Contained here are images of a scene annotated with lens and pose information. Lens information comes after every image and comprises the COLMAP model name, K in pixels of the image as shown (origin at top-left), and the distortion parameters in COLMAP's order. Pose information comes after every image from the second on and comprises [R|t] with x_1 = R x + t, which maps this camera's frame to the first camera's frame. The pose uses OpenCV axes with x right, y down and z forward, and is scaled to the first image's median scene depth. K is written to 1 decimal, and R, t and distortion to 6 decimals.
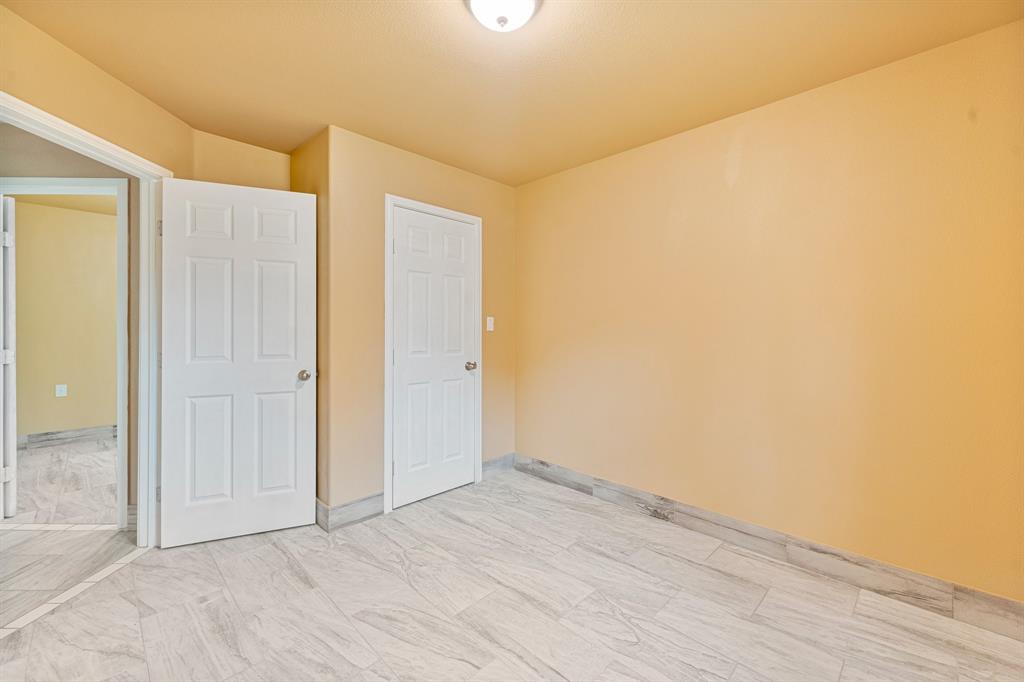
lens RADIAL K [[416.1, 0, 510.2], [0, 416.1, 329.4], [0, 0, 1]] dist [0.001018, -0.000106]
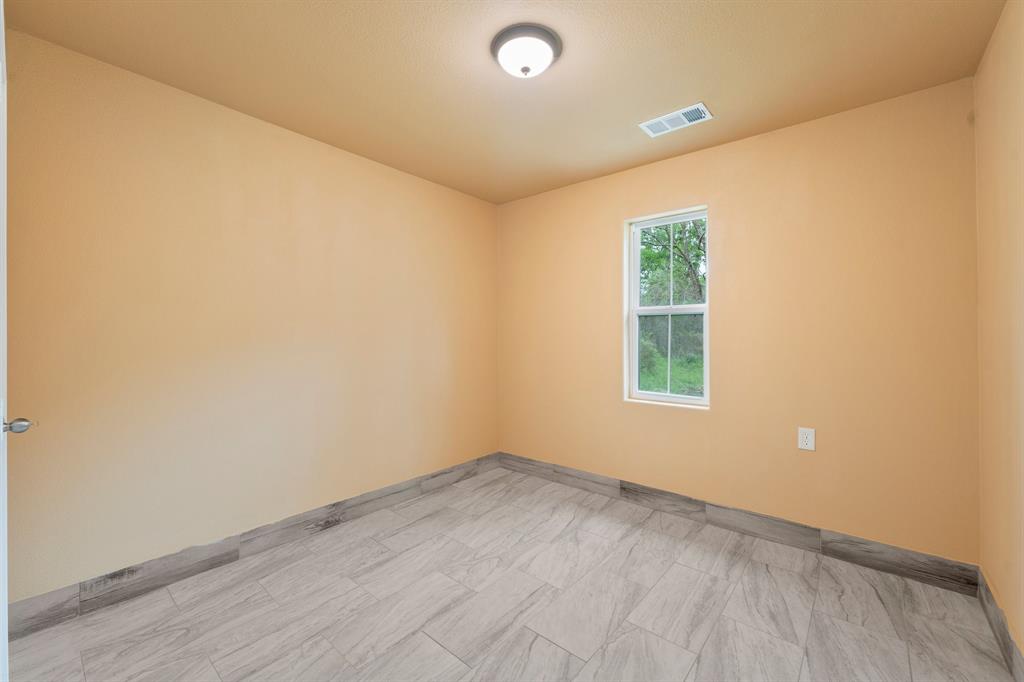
lens RADIAL K [[423.7, 0, 525.3], [0, 423.7, 326.6], [0, 0, 1]] dist [0.002555, 0.000474]
pose [[-0.111822, 0.021713, 0.993491, -0.804153], [-0.000747, 0.999759, -0.021934, 0.005842], [-0.993728, -0.003195, -0.111779, 0.764545]]
